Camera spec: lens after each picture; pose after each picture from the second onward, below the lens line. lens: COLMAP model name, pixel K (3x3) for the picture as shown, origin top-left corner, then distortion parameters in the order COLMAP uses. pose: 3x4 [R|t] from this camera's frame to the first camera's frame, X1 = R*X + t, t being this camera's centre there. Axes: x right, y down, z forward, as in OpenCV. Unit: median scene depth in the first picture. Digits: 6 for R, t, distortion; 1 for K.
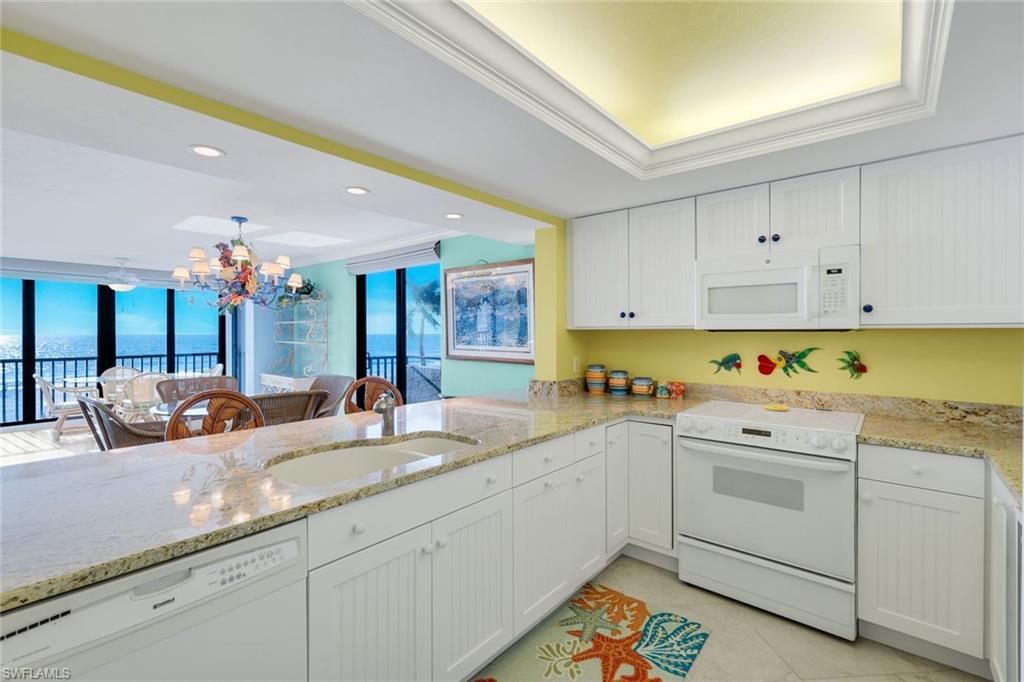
lens RADIAL K [[452.0, 0, 508.7], [0, 452.0, 335.4], [0, 0, 1]] dist [0.003947, 0.000588]
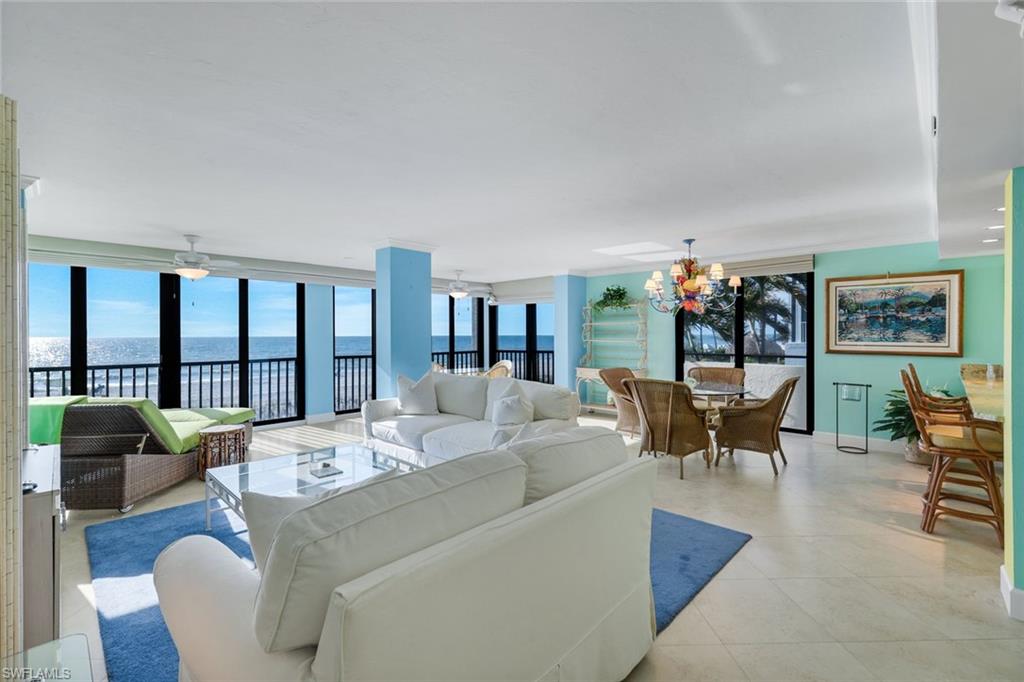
lens RADIAL K [[452.0, 0, 508.7], [0, 452.0, 335.4], [0, 0, 1]] dist [0.003947, 0.000588]
pose [[0.997958, -0.001530, -0.063851, -0.920489], [0.001341, 0.999995, -0.003006, 0.007472], [0.063855, 0.002915, 0.997955, -0.257734]]
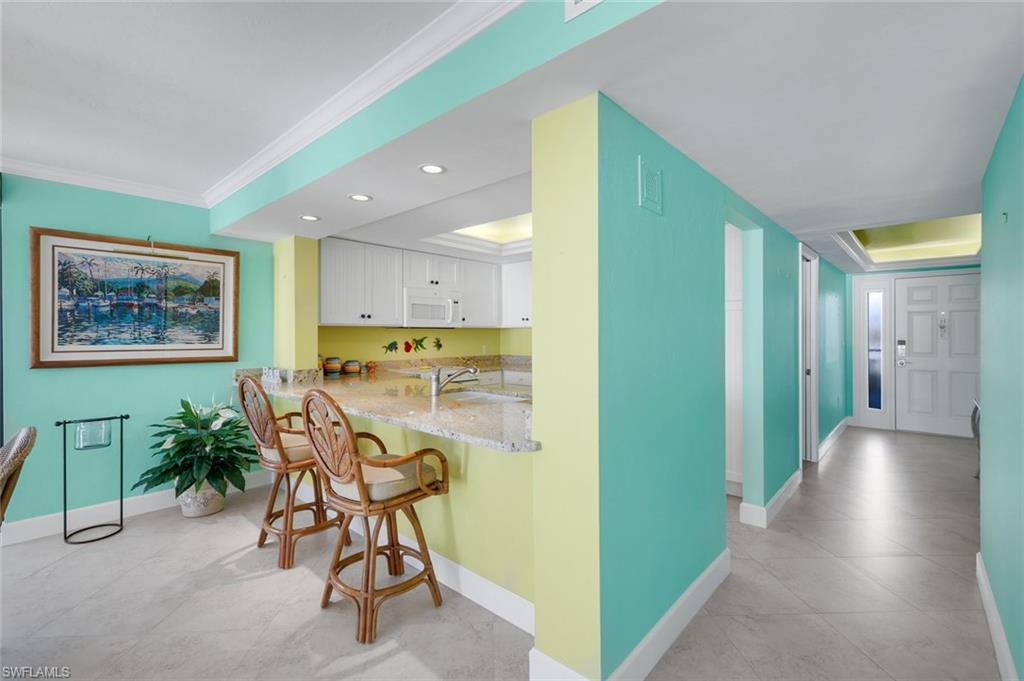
lens RADIAL K [[452.0, 0, 508.7], [0, 452.0, 334.9], [0, 0, 1]] dist [0.003947, 0.000588]
pose [[0.042879, -0.002097, 0.999078, -0.759669], [0.009219, 0.999956, 0.001703, 0.010449], [-0.999038, 0.009138, 0.042897, 0.313739]]
